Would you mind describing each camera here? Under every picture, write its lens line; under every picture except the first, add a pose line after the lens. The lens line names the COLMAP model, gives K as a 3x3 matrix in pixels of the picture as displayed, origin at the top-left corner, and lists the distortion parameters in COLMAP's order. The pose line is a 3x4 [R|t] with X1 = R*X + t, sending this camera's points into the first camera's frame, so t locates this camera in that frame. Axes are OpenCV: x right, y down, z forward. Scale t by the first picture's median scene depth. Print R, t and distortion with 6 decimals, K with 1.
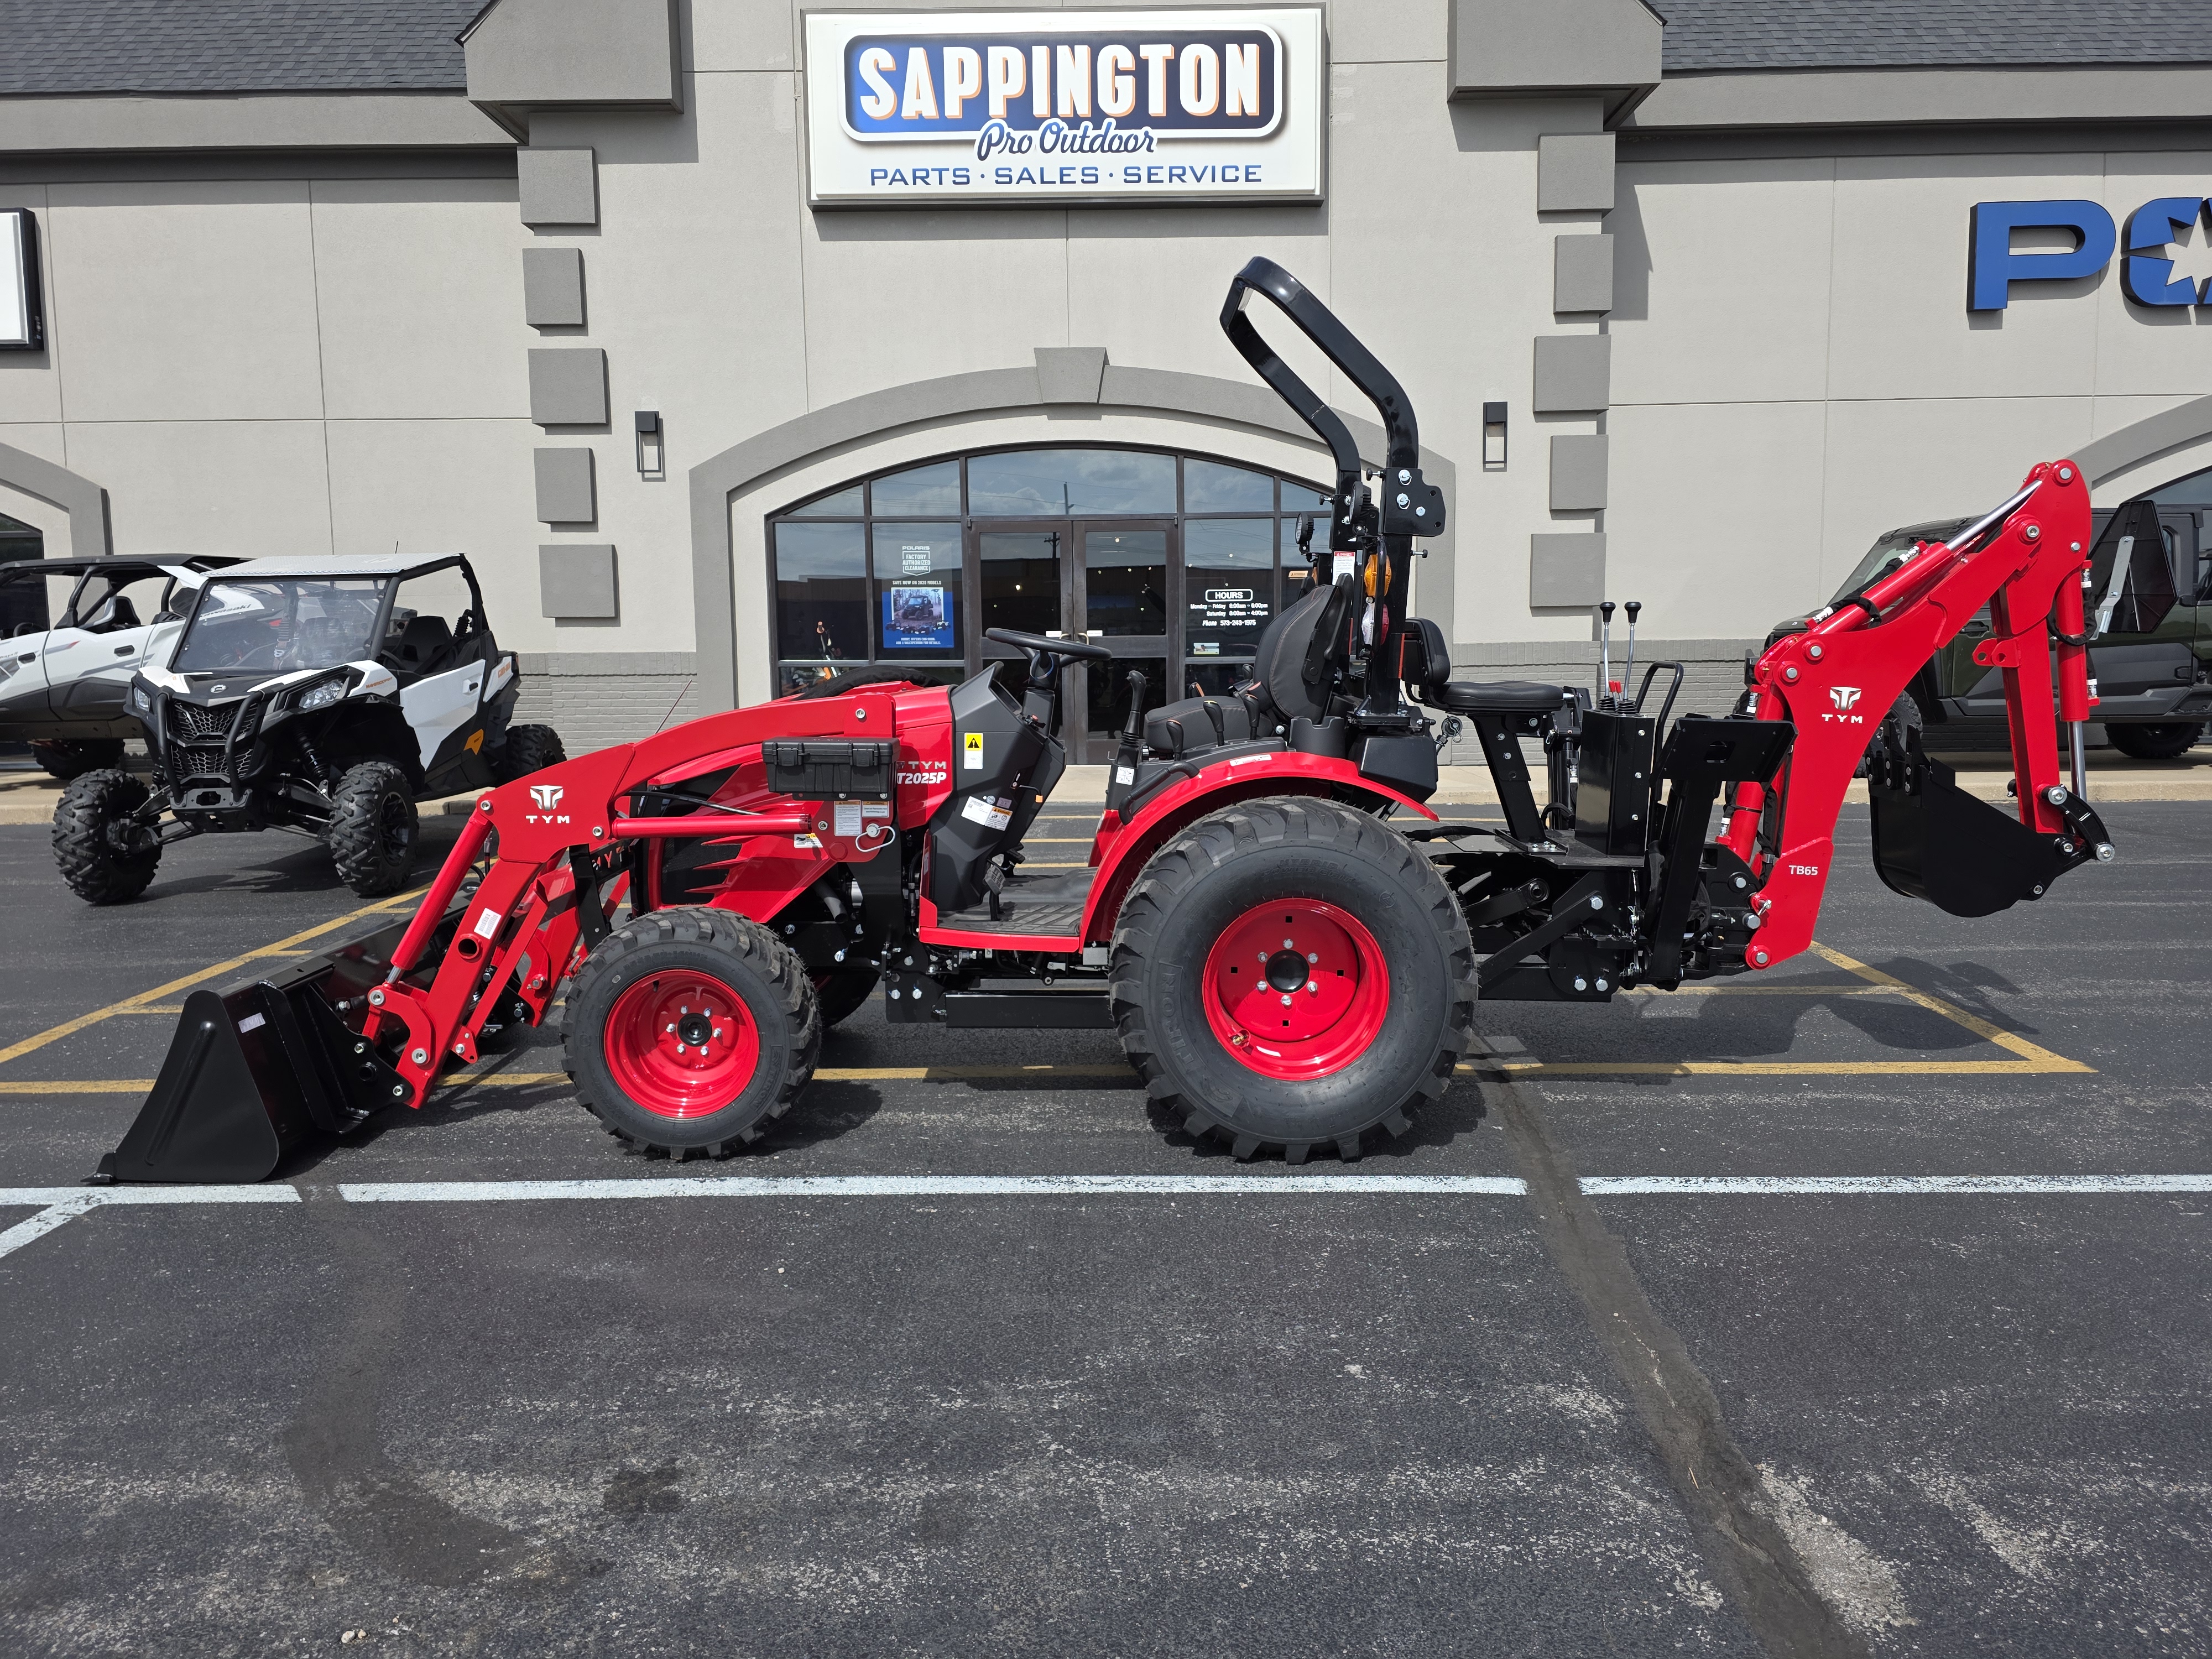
lens RADIAL K [[1470.8, 0, 1125.3], [0, 1470.8, 816.0], [0, 0, 1]] dist [0.055437, -0.054239]
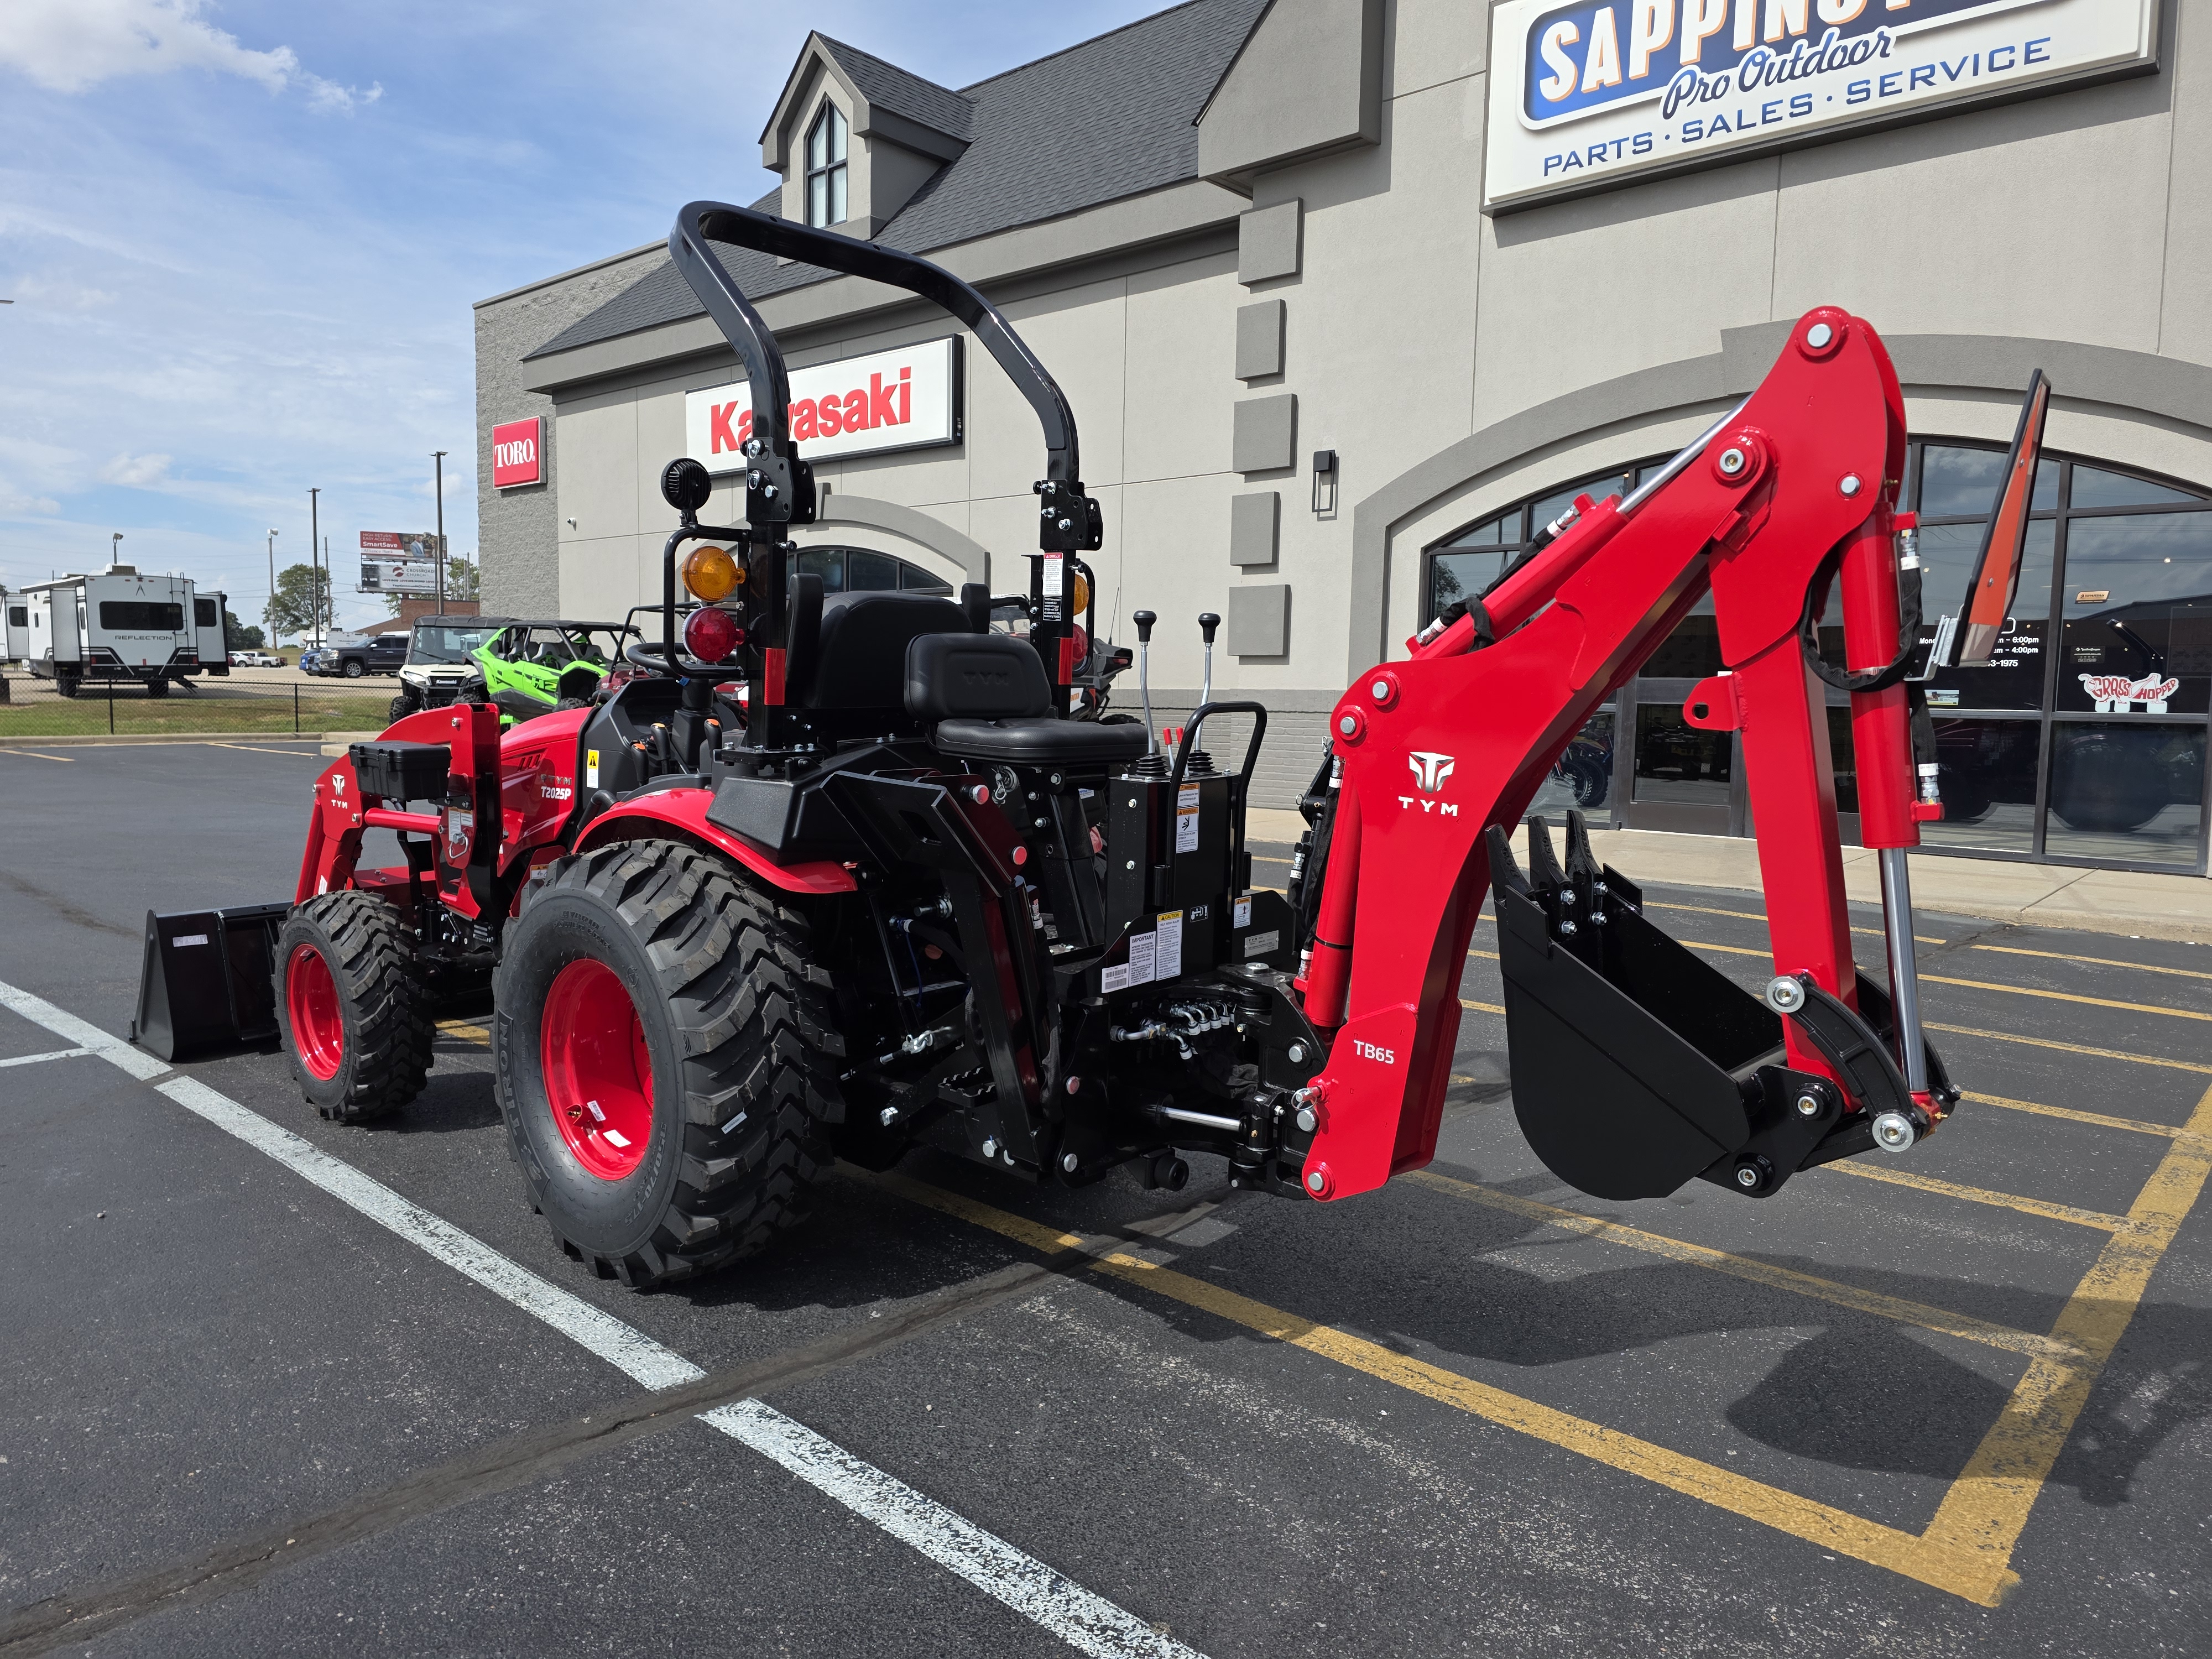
lens RADIAL K [[1482.1, 0, 1118.3], [0, 1482.1, 835.5], [0, 0, 1]] dist [0.055541, -0.053450]
pose [[0.744024, 0.086501, -0.662529, 0.275591], [-0.098769, 0.994929, 0.018982, -0.018739], [0.660812, 0.051314, 0.748795, 0.169895]]
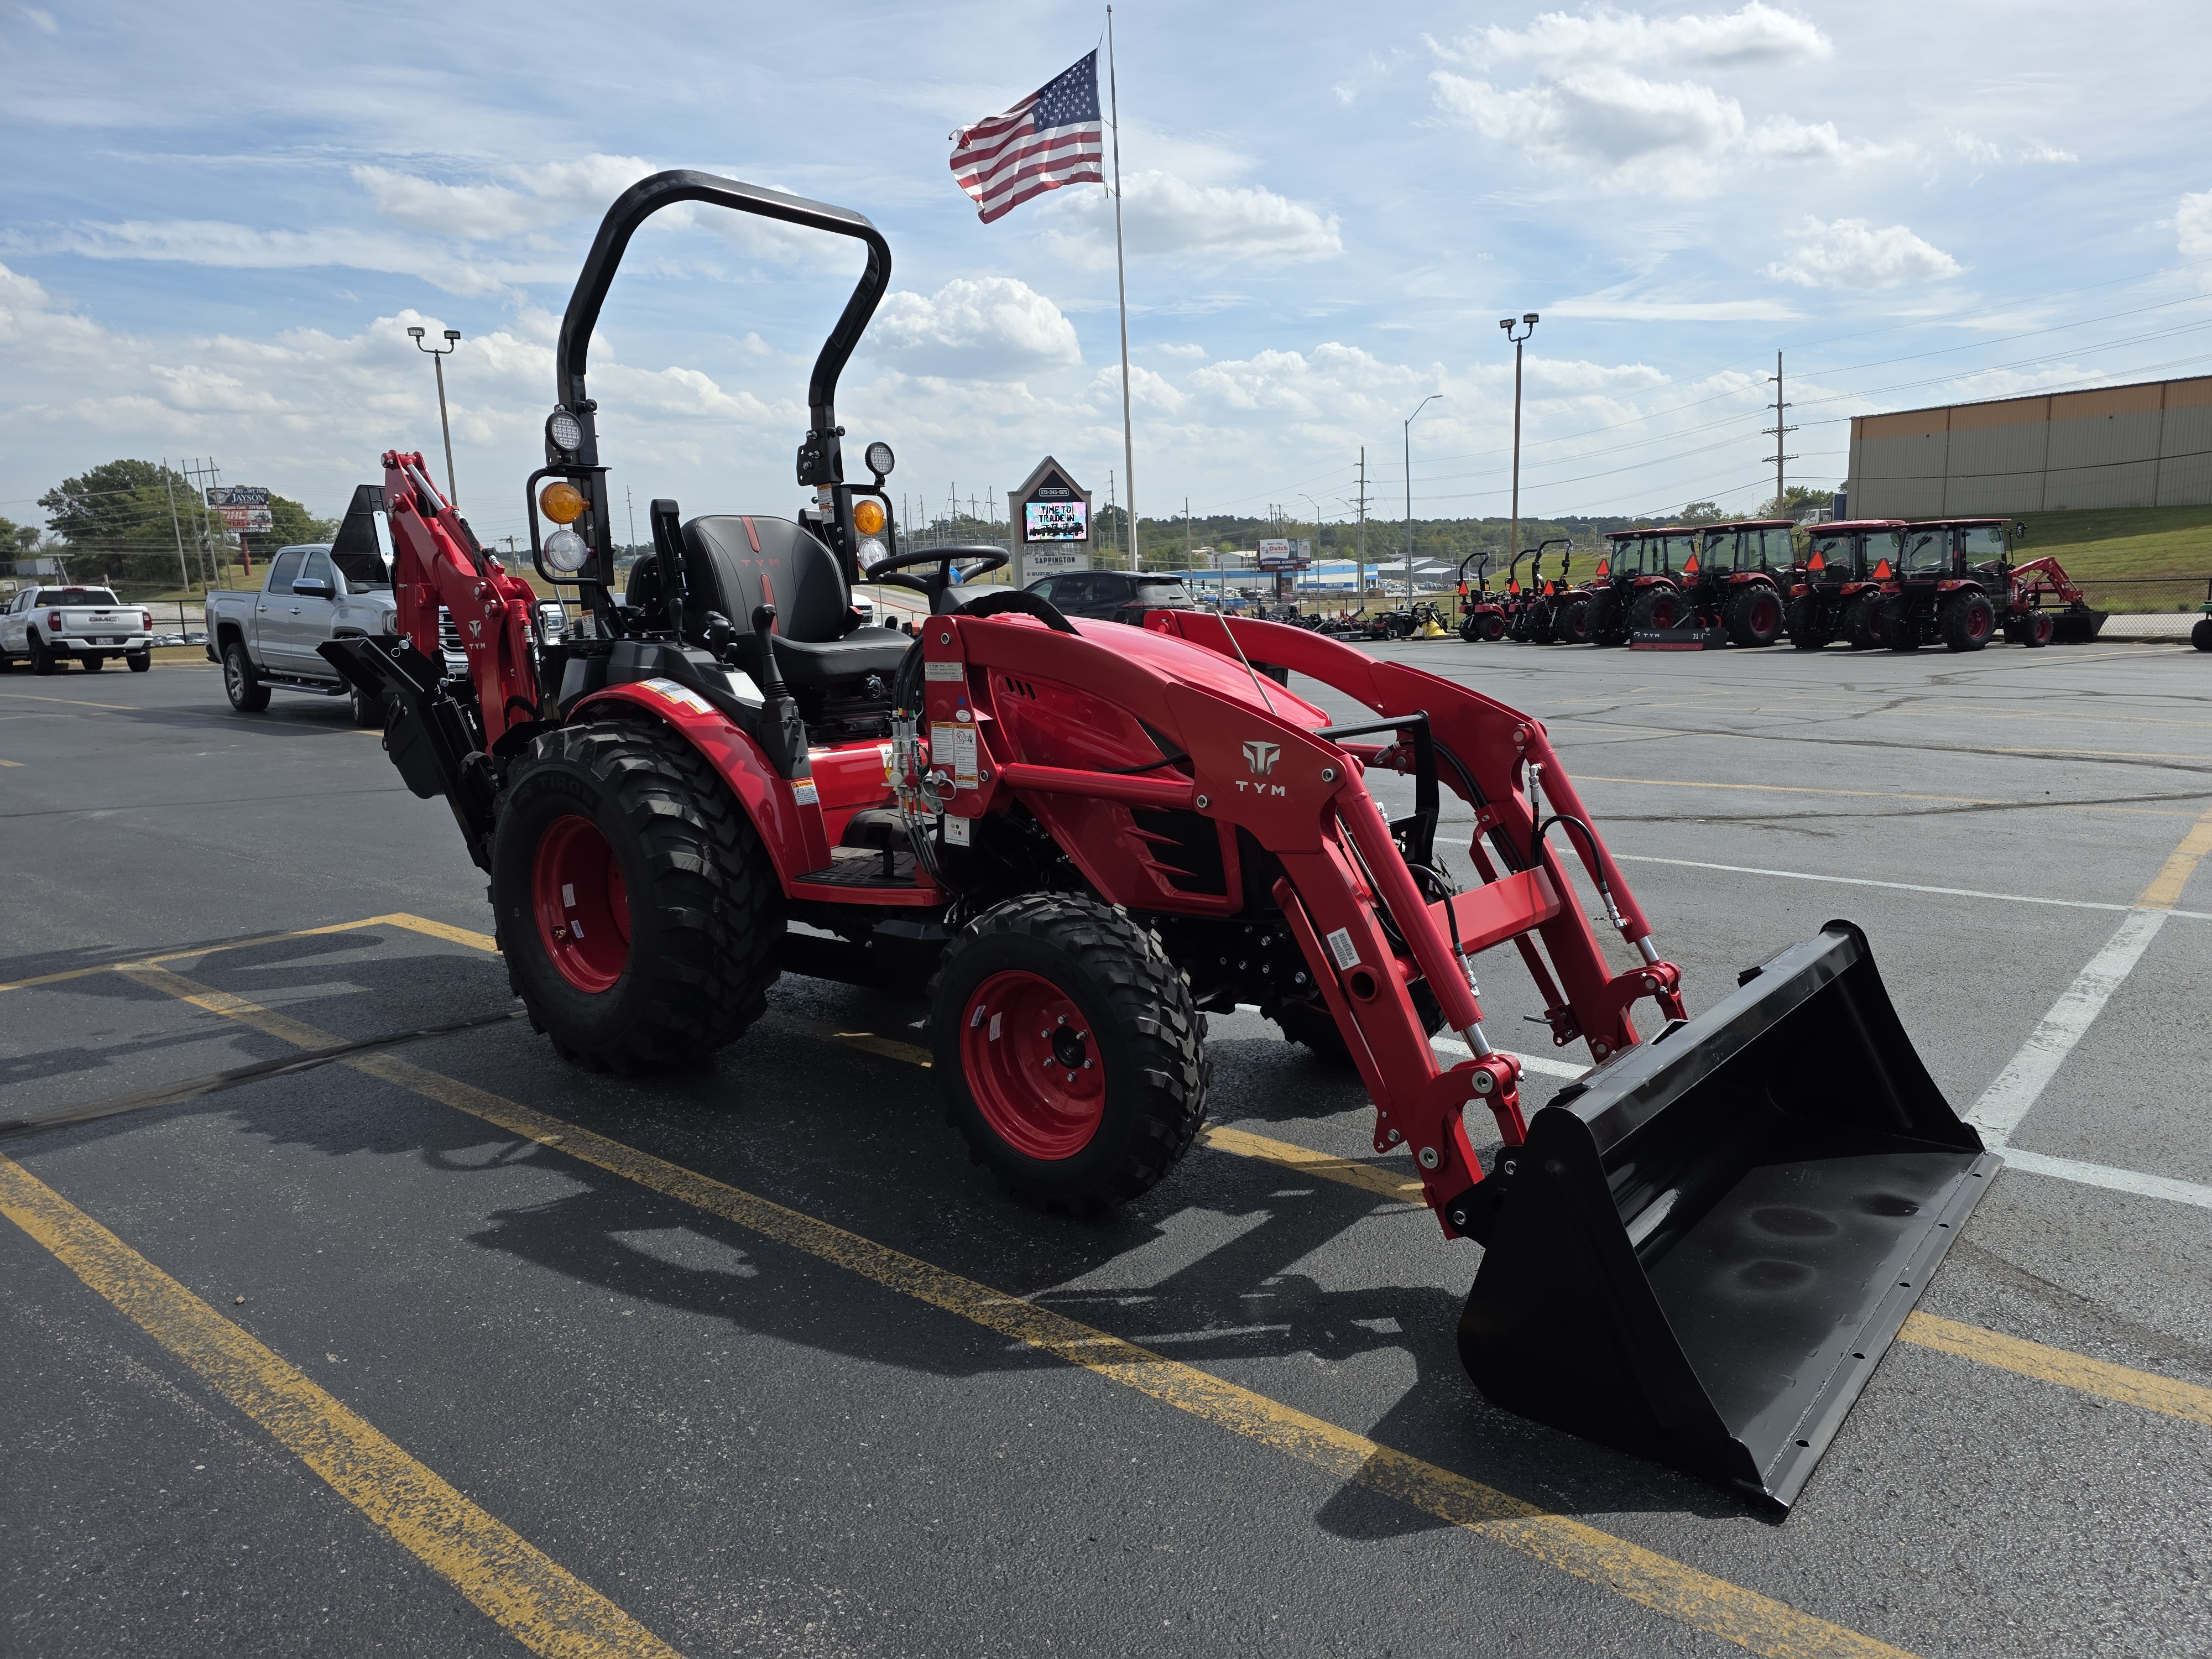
lens RADIAL K [[1482.1, 0, 1118.3], [0, 1482.1, 835.5], [0, 0, 1]] dist [0.055541, -0.053450]
pose [[-0.770854, -0.082167, 0.631691, -0.256973], [0.108590, 0.960182, 0.257408, -0.063742], [-0.627689, 0.267020, -0.731237, 0.581732]]
